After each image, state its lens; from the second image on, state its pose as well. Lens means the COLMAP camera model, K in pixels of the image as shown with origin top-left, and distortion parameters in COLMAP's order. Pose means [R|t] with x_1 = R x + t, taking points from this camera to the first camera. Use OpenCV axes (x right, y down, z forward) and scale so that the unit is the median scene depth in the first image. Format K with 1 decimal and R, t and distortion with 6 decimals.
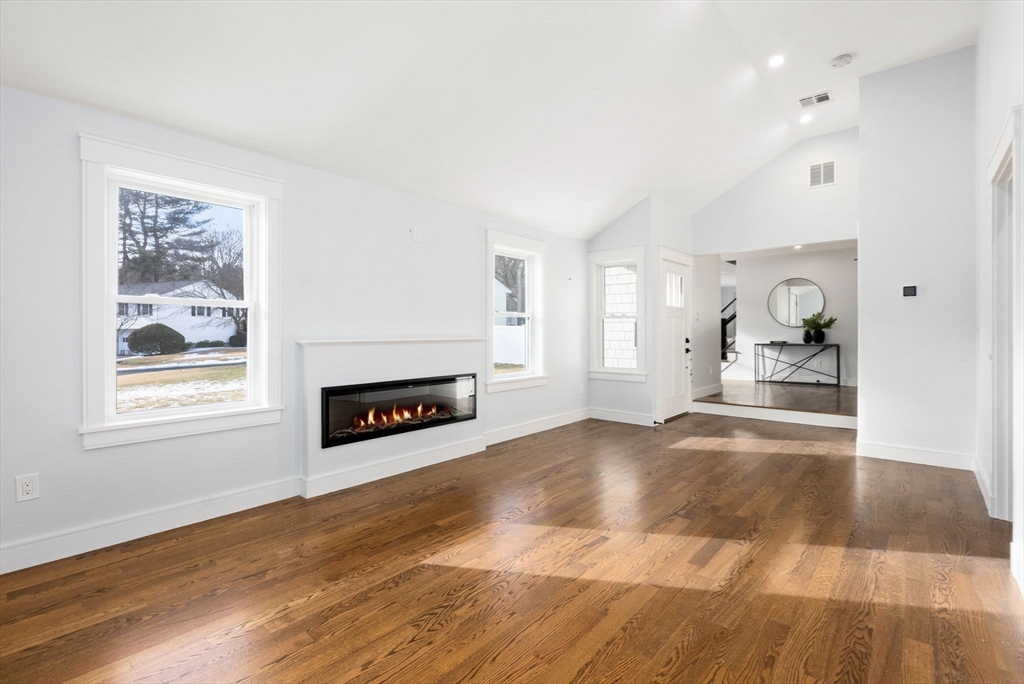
lens RADIAL K [[468.8, 0, 511.5], [0, 468.8, 335.3], [0, 0, 1]] dist [-0.013619, 0.000524]
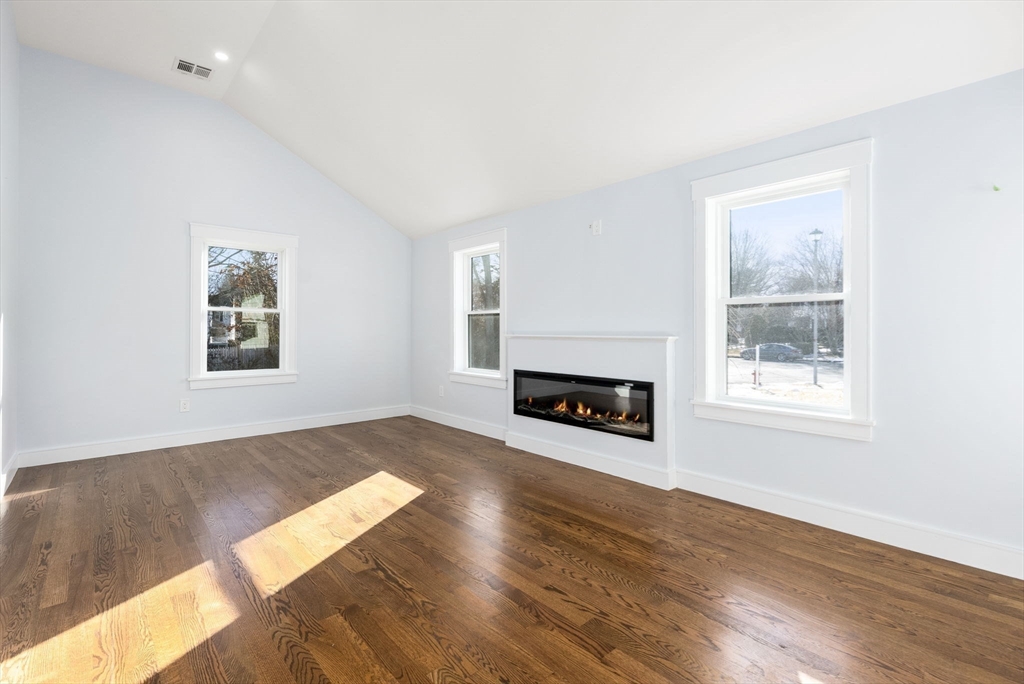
lens RADIAL K [[468.8, 0, 511.6], [0, 468.8, 335.4], [0, 0, 1]] dist [-0.013619, 0.000524]
pose [[-0.125253, 0.015504, -0.992004, 1.005501], [-0.008009, 0.999829, 0.016638, -0.011598], [0.992093, 0.010029, -0.125107, 1.222507]]
